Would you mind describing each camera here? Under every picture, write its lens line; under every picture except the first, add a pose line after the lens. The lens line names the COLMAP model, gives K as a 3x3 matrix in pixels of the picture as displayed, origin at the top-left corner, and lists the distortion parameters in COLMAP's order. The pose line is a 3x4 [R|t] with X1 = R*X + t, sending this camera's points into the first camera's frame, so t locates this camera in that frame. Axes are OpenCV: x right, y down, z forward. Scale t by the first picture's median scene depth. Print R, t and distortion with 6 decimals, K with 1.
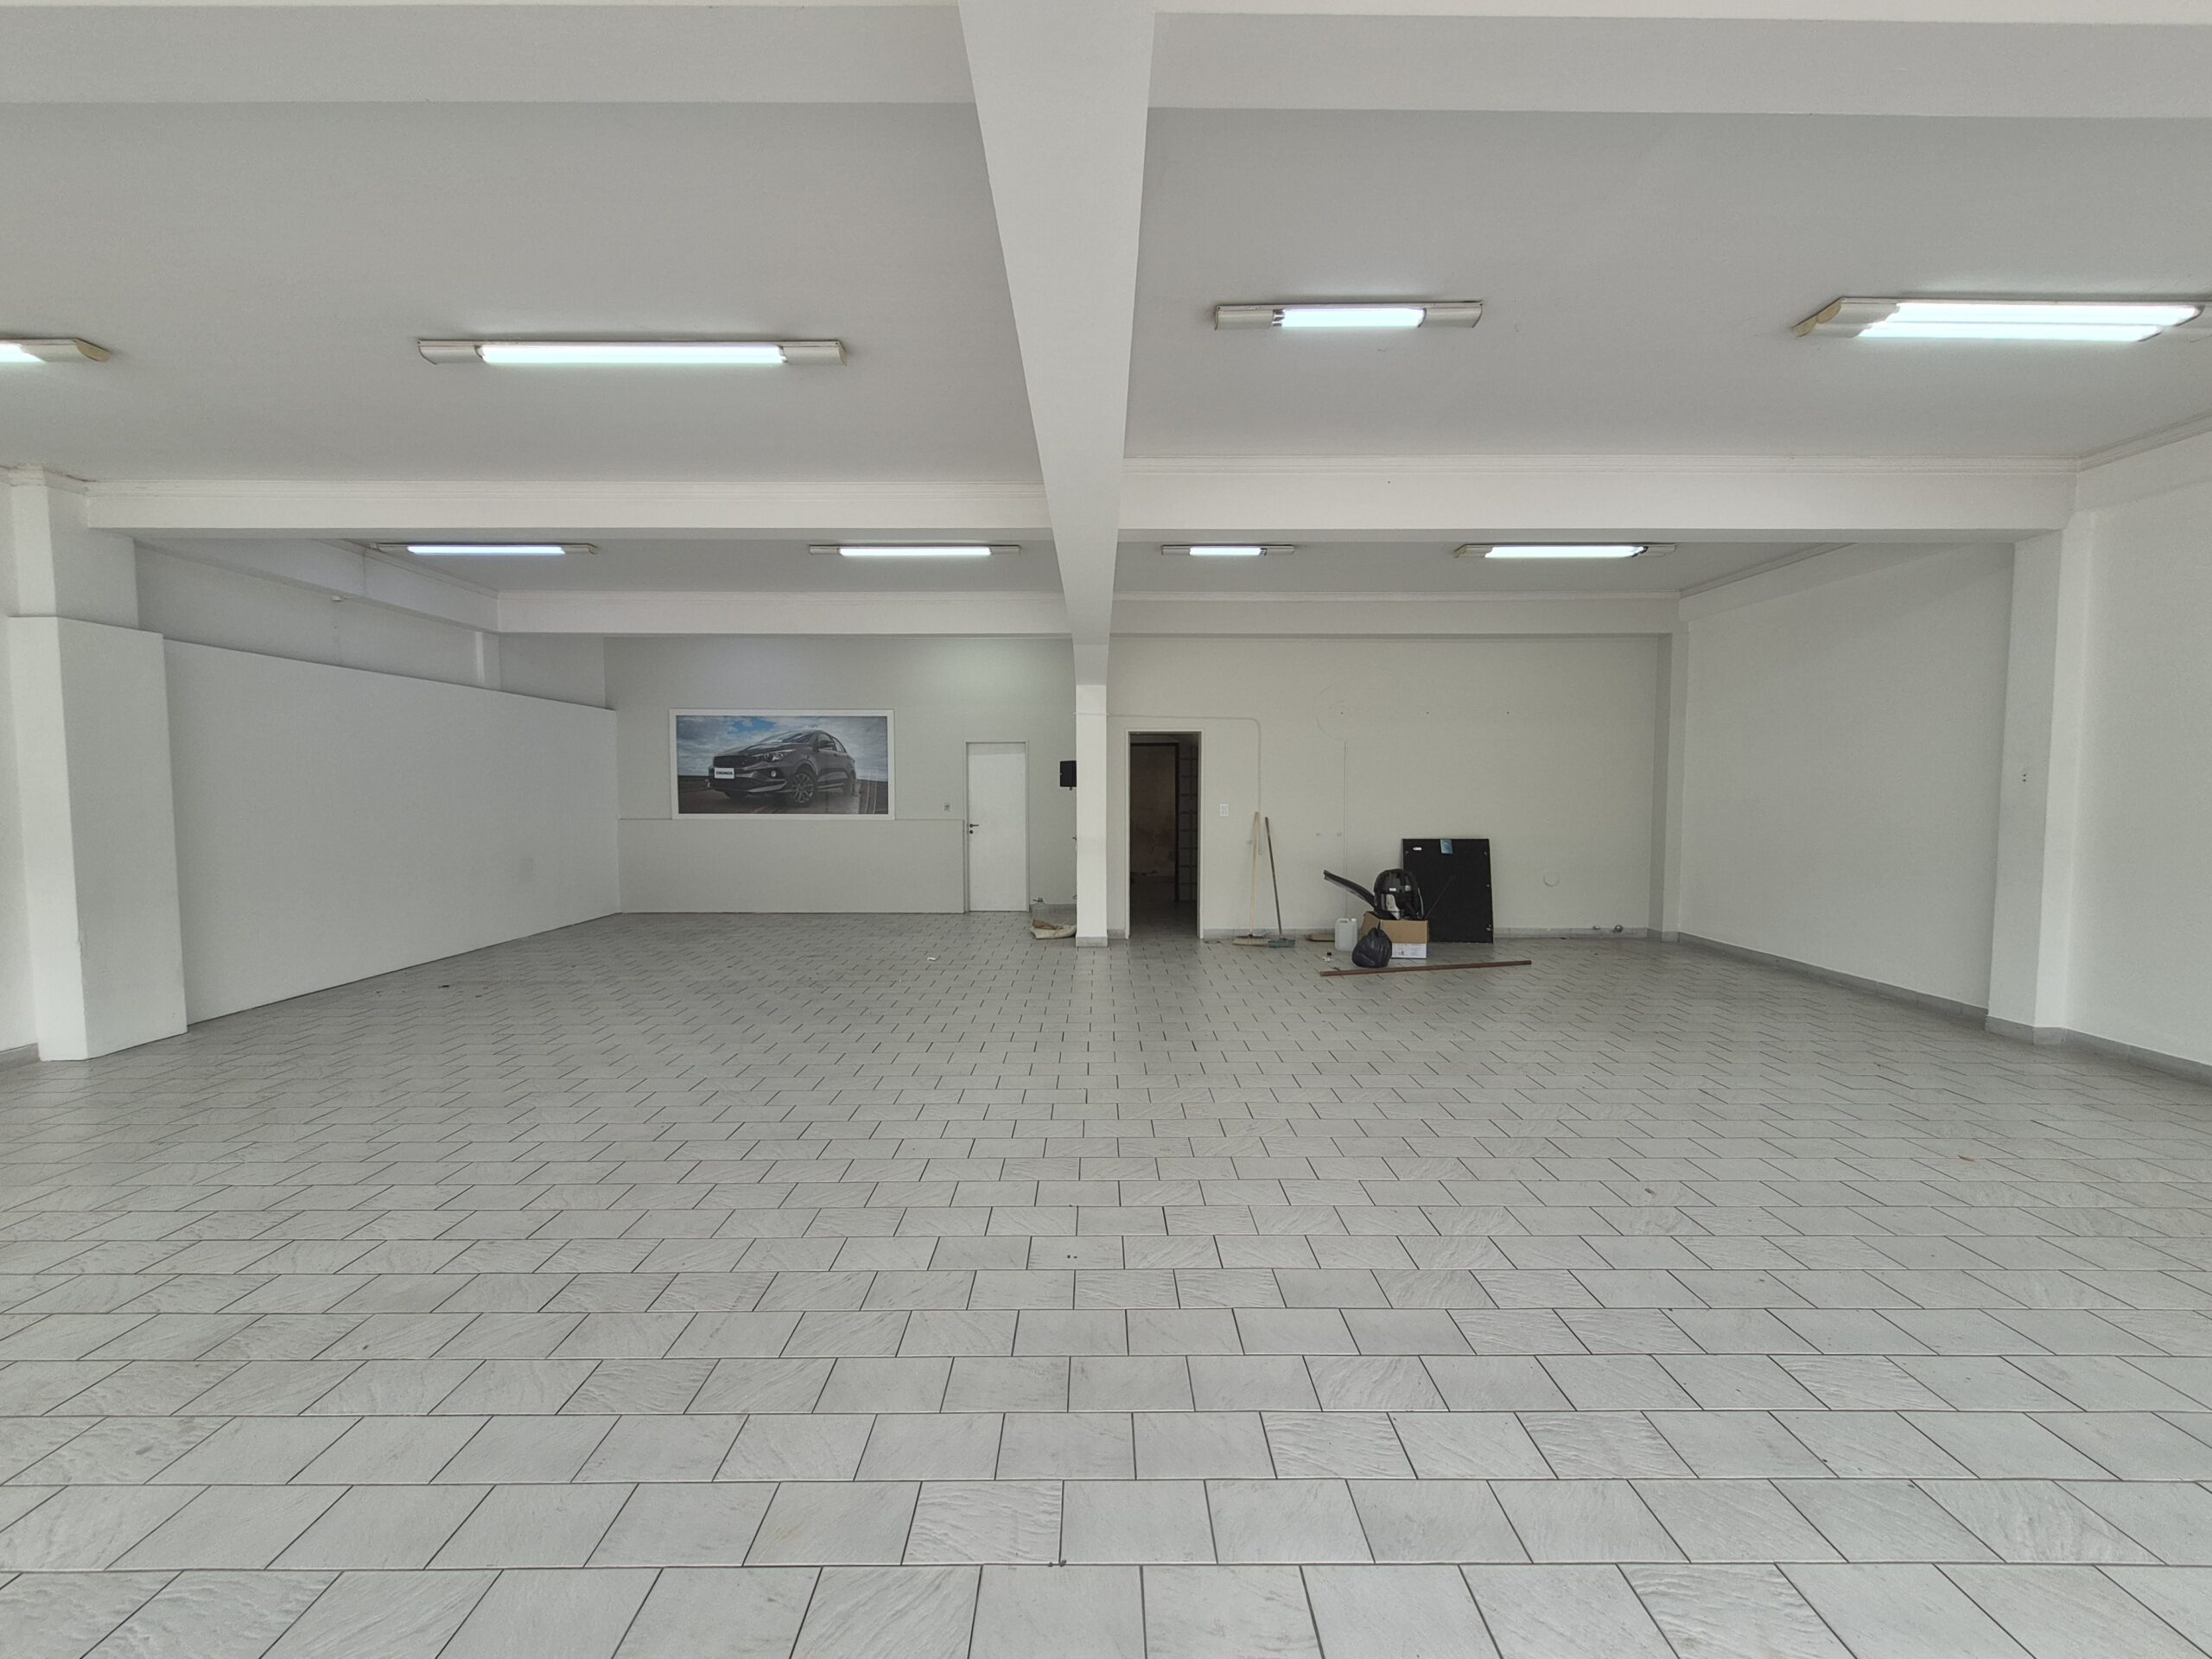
lens RADIAL K [[871.1, 0, 1105.1], [0, 871.1, 832.3], [0, 0, 1]] dist [0.007277, -0.000885]
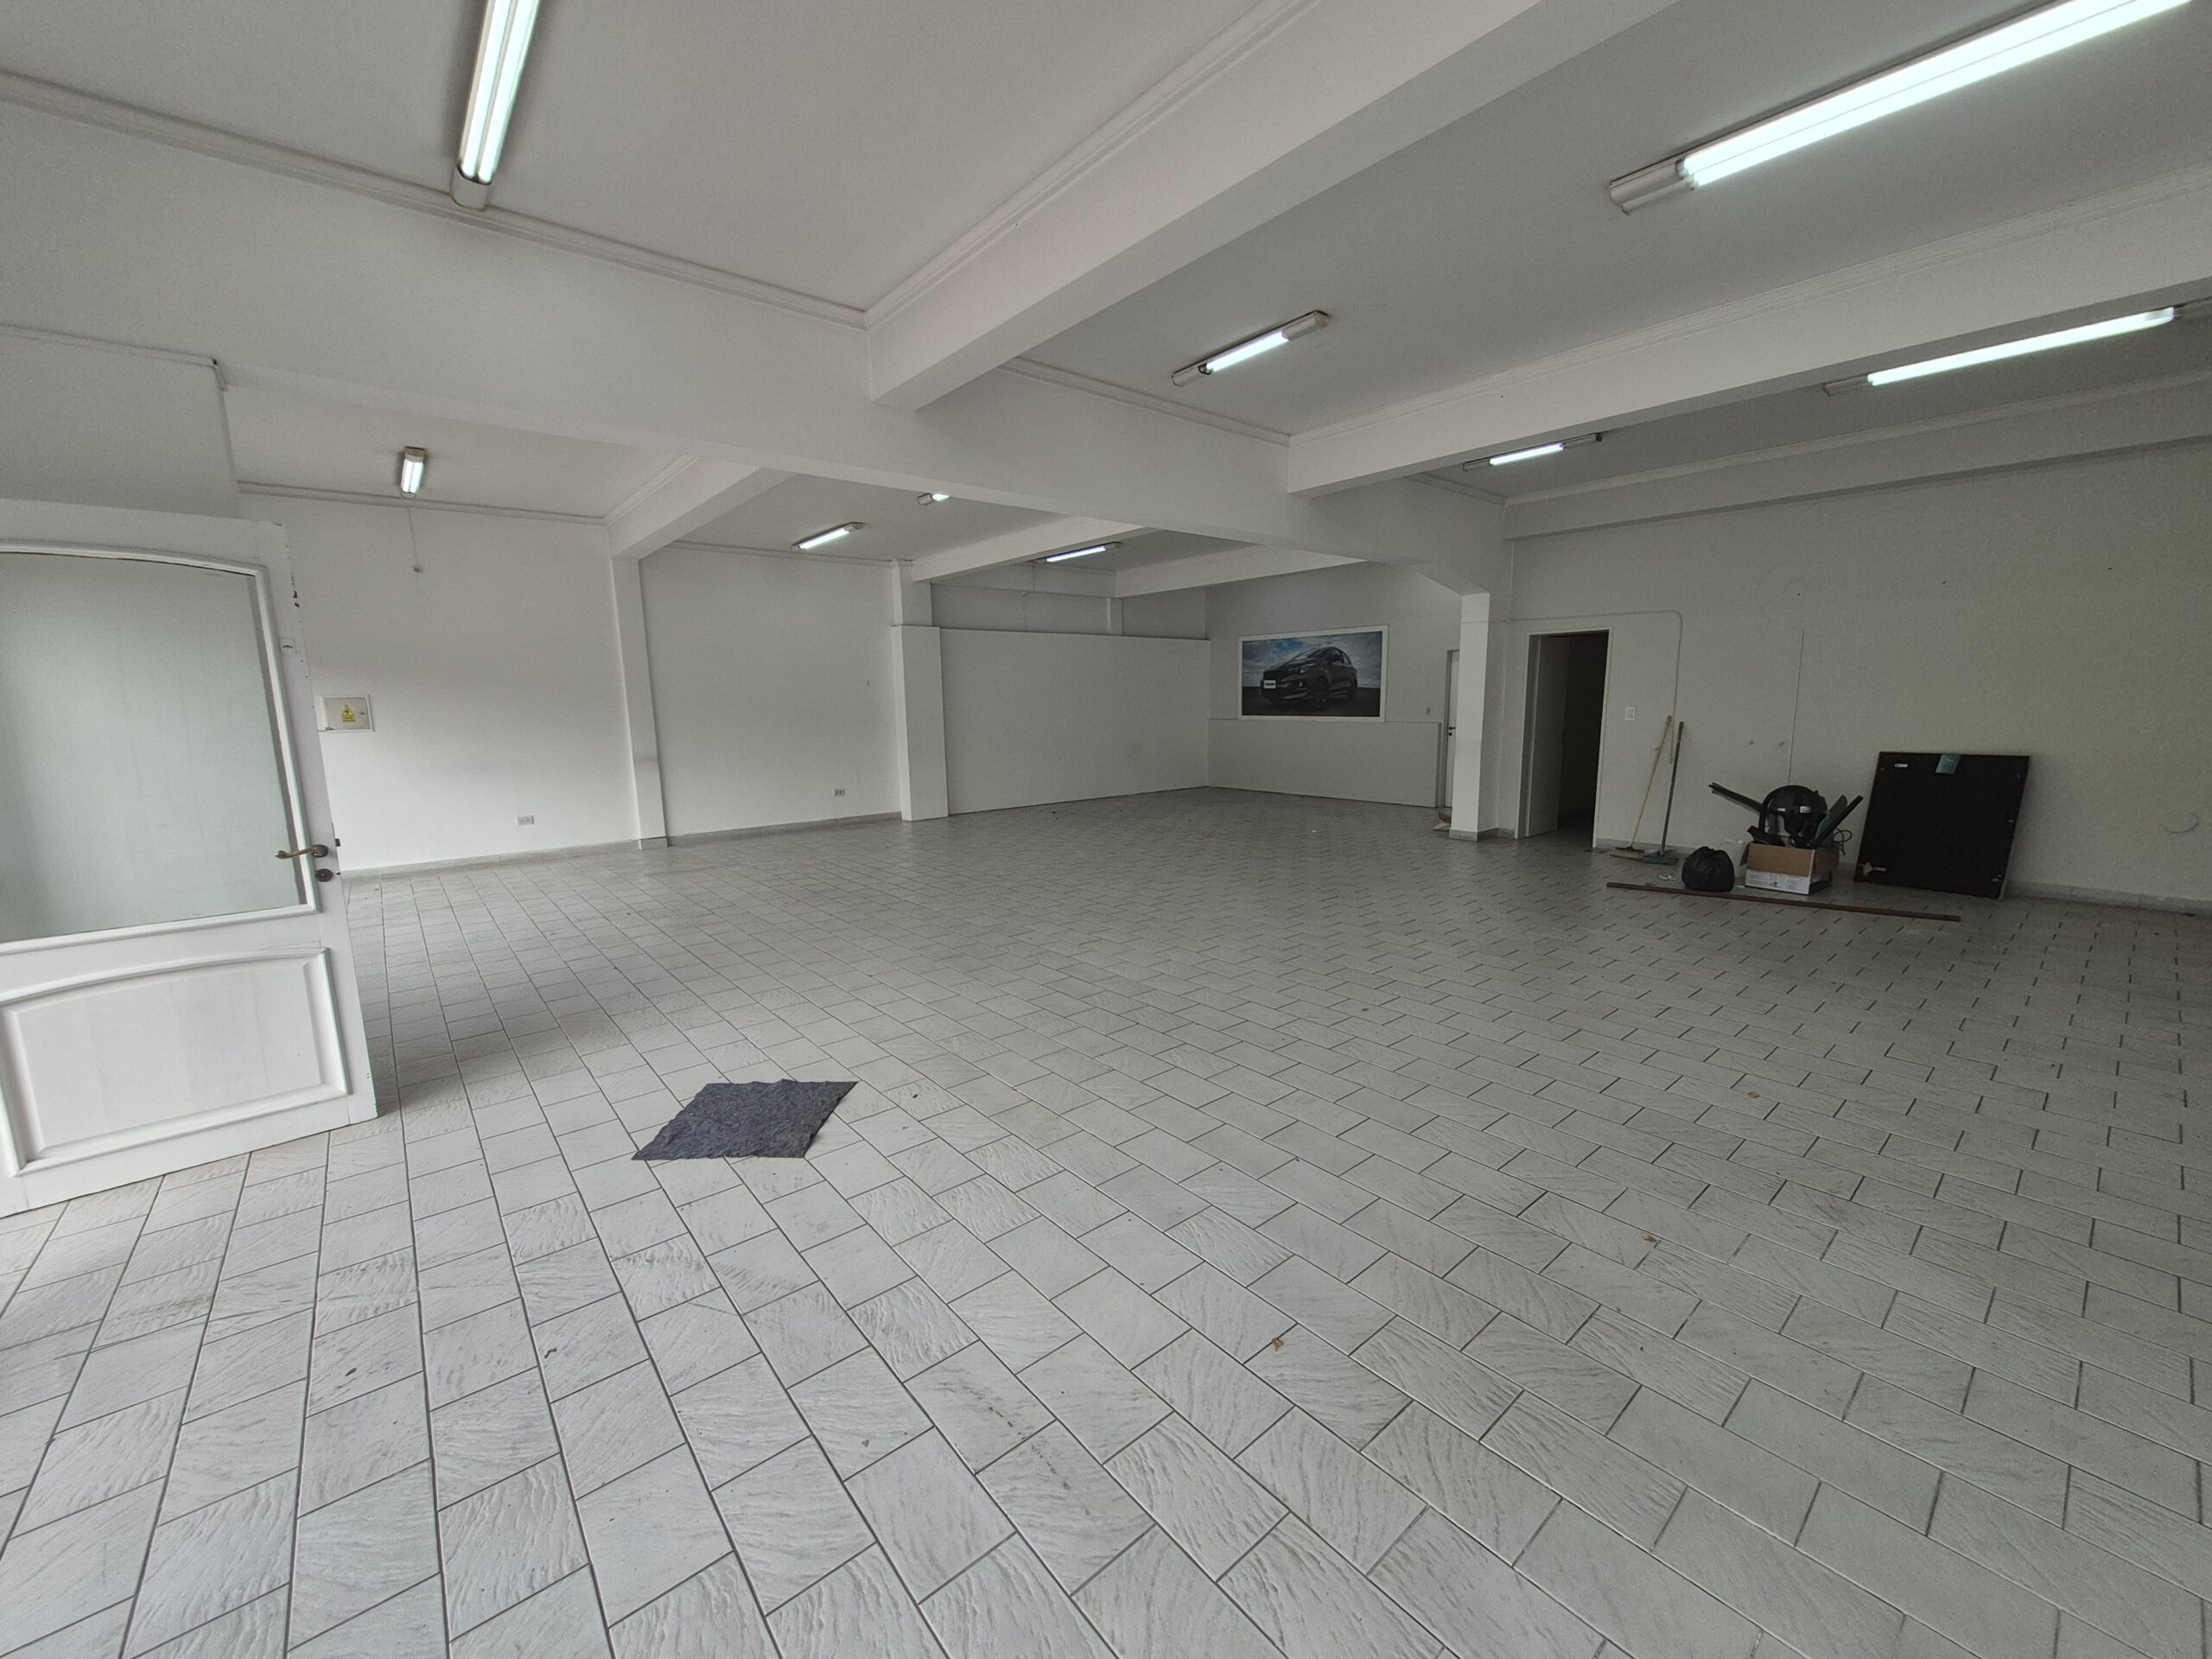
lens RADIAL K [[871.1, 0, 1096.5], [0, 871.1, 834.8], [0, 0, 1]] dist [0.007277, -0.000885]
pose [[0.636389, 0.109421, -0.763568, 0.504922], [-0.023673, 0.992192, 0.122454, 0.001994], [0.771005, -0.059852, 0.634010, -0.041216]]
